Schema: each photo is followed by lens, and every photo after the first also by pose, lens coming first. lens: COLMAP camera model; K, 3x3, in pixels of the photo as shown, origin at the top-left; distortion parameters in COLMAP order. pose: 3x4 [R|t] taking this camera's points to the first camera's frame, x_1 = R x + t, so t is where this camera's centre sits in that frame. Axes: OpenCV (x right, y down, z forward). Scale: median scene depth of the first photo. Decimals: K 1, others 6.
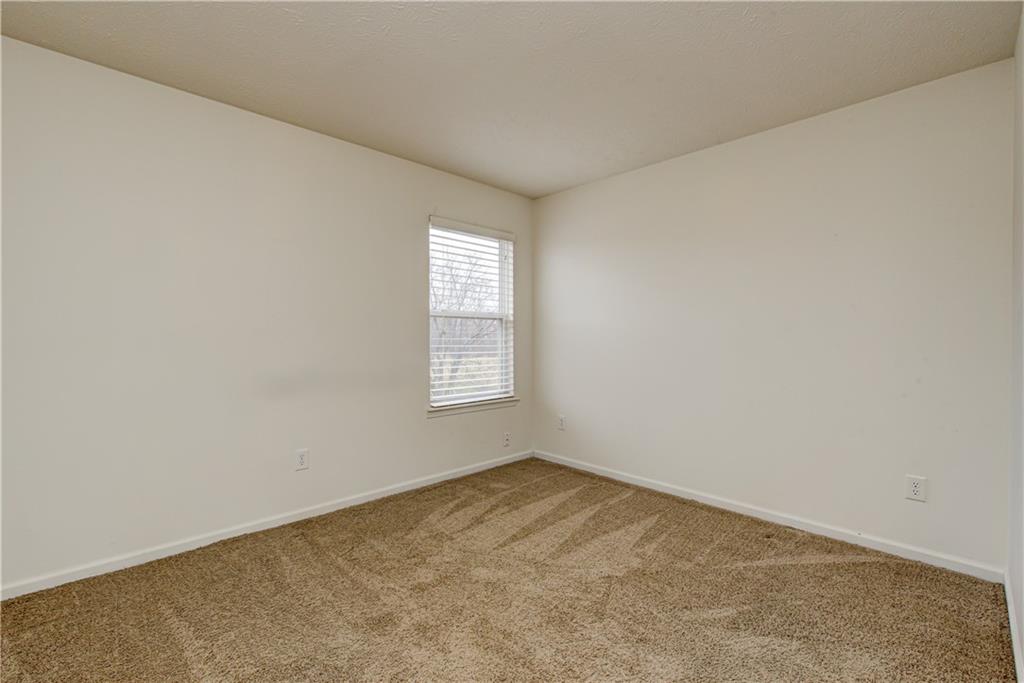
lens RADIAL K [[446.3, 0, 511.1], [0, 446.3, 338.8], [0, 0, 1]] dist [0.000567, 0.000110]
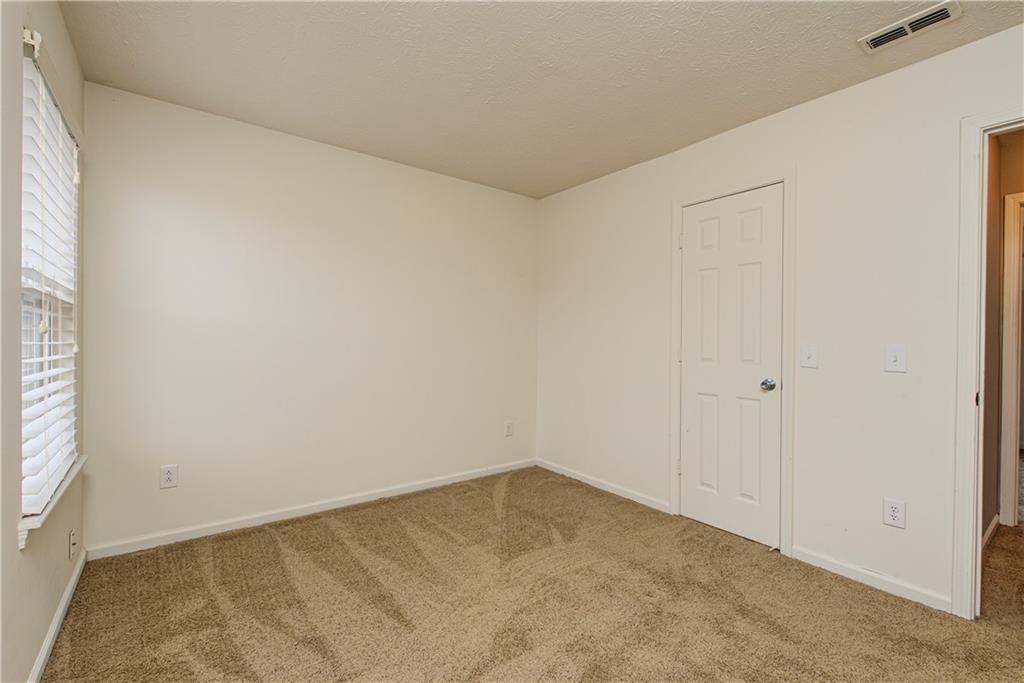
lens RADIAL K [[446.3, 0, 519.1], [0, 446.3, 338.5], [0, 0, 1]] dist [0.000567, 0.000110]
pose [[0.108818, -0.003274, 0.994056, -0.601725], [-0.004160, 0.999984, 0.003749, -0.010101], [-0.994053, -0.004543, 0.108802, 0.606391]]
